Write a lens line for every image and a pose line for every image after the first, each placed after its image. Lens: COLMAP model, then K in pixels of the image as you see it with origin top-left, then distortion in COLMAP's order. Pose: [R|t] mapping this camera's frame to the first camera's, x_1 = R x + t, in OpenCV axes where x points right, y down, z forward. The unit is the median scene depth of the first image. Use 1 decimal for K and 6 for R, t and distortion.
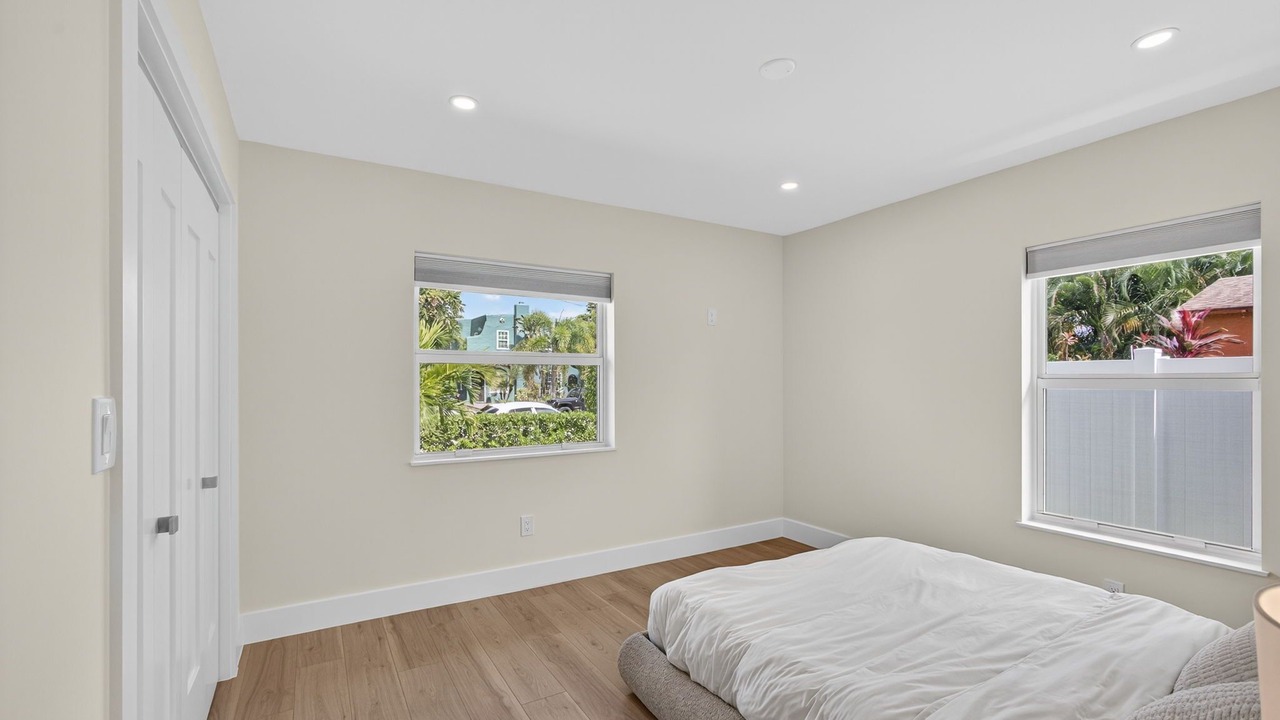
lens RADIAL K [[544.9, 0, 638.3], [0, 544.9, 370.3], [0, 0, 1]] dist [-0.007432, 0.000342]
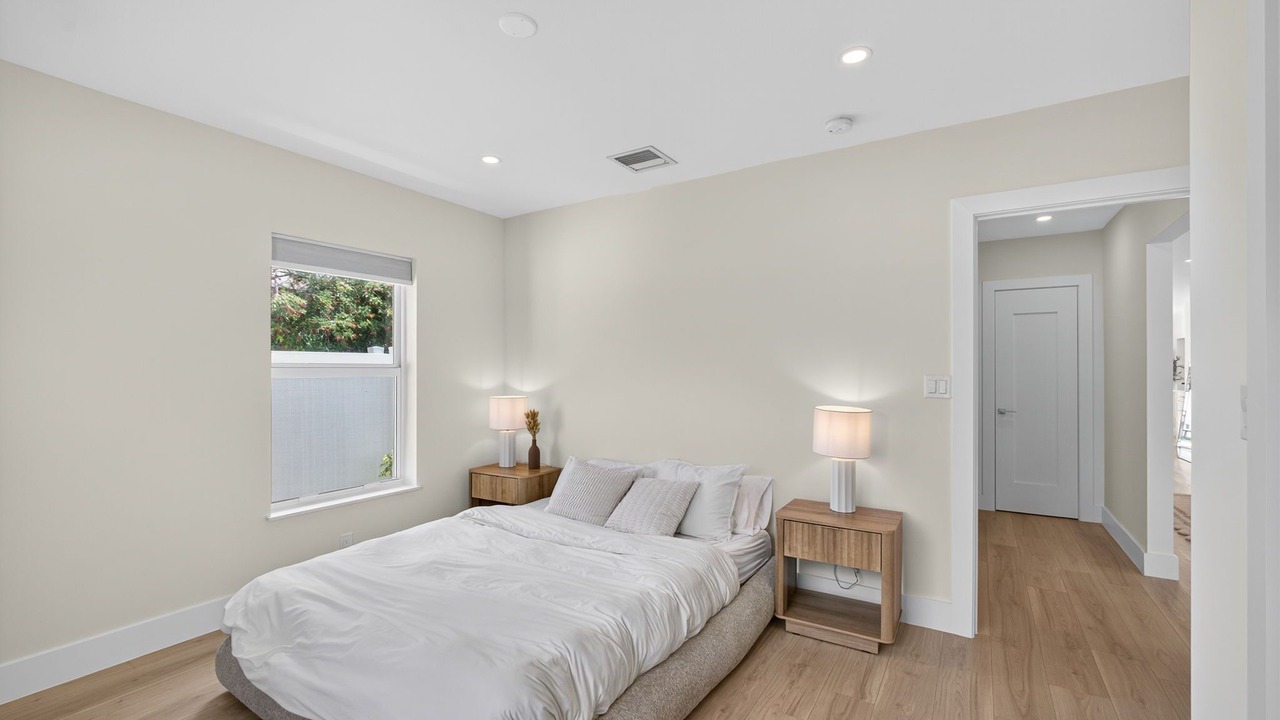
lens RADIAL K [[544.9, 0, 638.3], [0, 544.9, 370.3], [0, 0, 1]] dist [-0.007432, 0.000342]
pose [[-0.453499, -0.016777, 0.891099, -0.558747], [-0.033624, 0.999433, 0.001705, -0.003769], [-0.890623, -0.029189, -0.453806, 1.050883]]
